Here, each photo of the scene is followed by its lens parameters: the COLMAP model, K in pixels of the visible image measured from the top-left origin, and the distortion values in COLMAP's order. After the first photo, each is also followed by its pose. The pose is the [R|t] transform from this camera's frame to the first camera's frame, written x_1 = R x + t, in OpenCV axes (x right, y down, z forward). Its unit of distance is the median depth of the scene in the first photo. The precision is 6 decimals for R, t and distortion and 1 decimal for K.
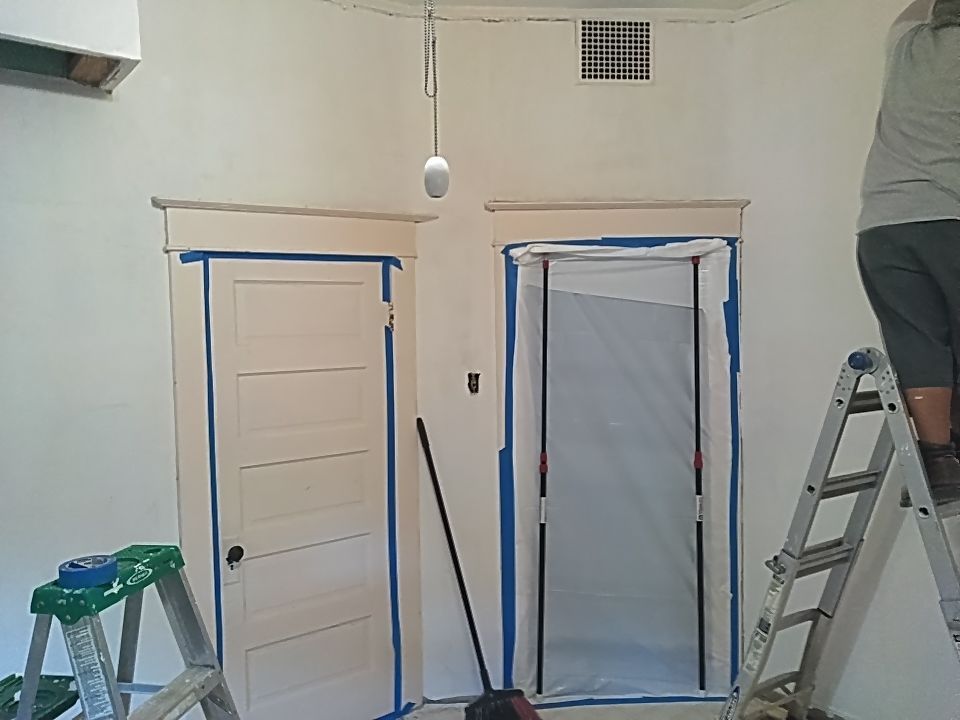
lens RADIAL K [[745.7, 0, 479.9], [0, 745.7, 362.6], [0, 0, 1]] dist [0.018627, -0.038738]
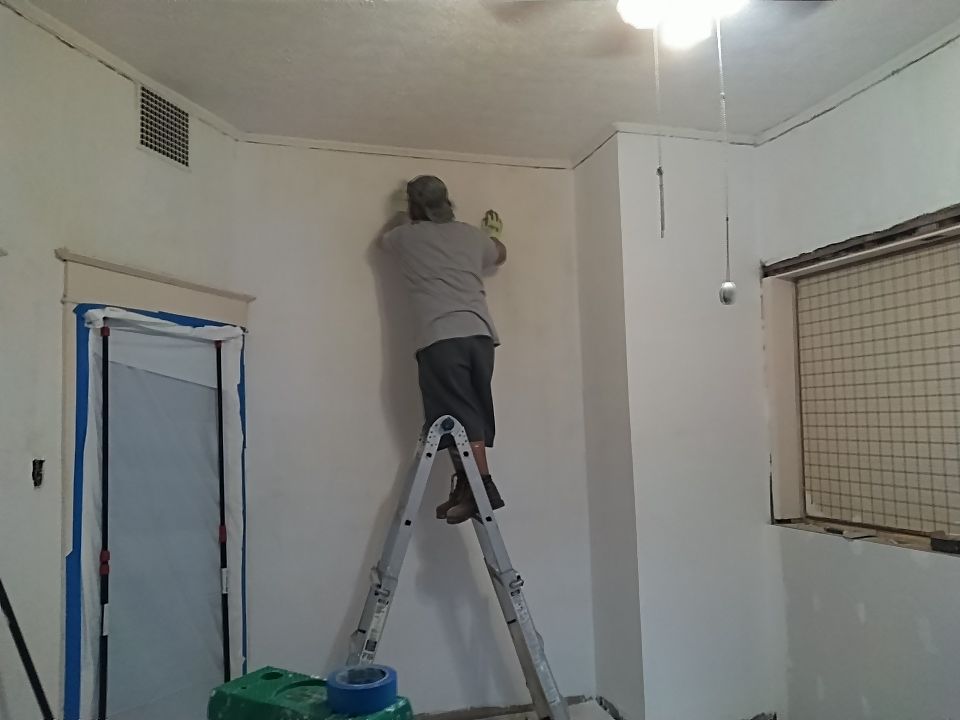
lens RADIAL K [[745.7, 0, 478.6], [0, 745.7, 365.7], [0, 0, 1]] dist [0.018627, -0.038738]
pose [[0.349556, 0.070393, 0.934267, -0.587946], [0.059156, 0.993526, -0.096991, 0.019796], [-0.935046, 0.089172, 0.343129, 0.296670]]
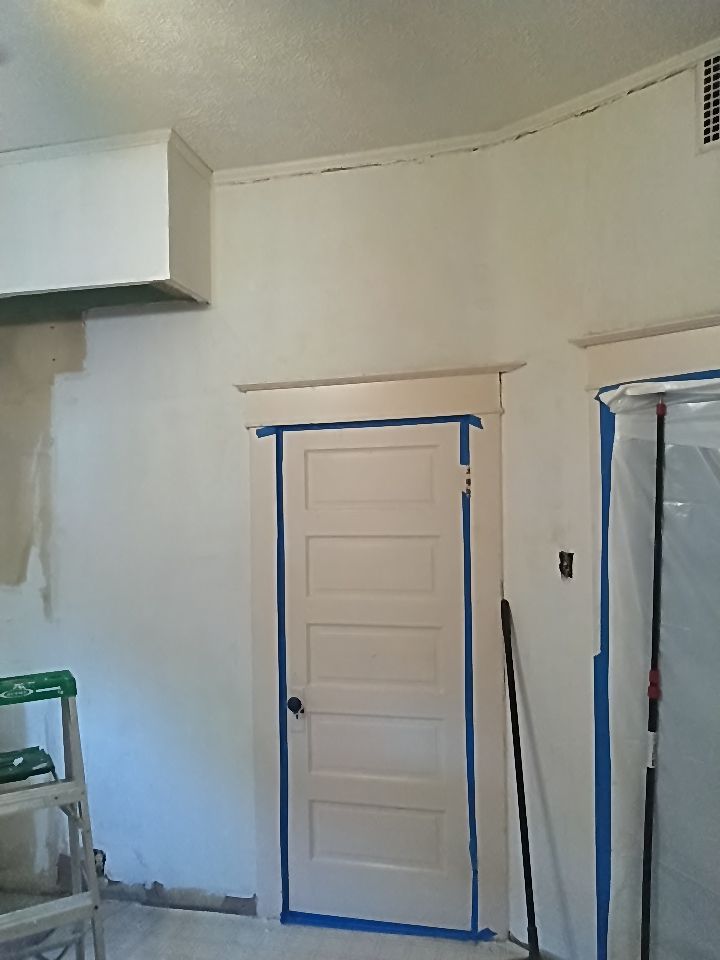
lens RADIAL K [[745.7, 0, 361.2], [0, 745.7, 480.7], [0, 0, 1]] dist [0.018627, -0.038738]
pose [[0.634137, 0.003093, -0.773215, 0.475947], [-0.032657, 0.999207, -0.022786, -0.037093], [0.772531, 0.039700, 0.633735, 0.321263]]
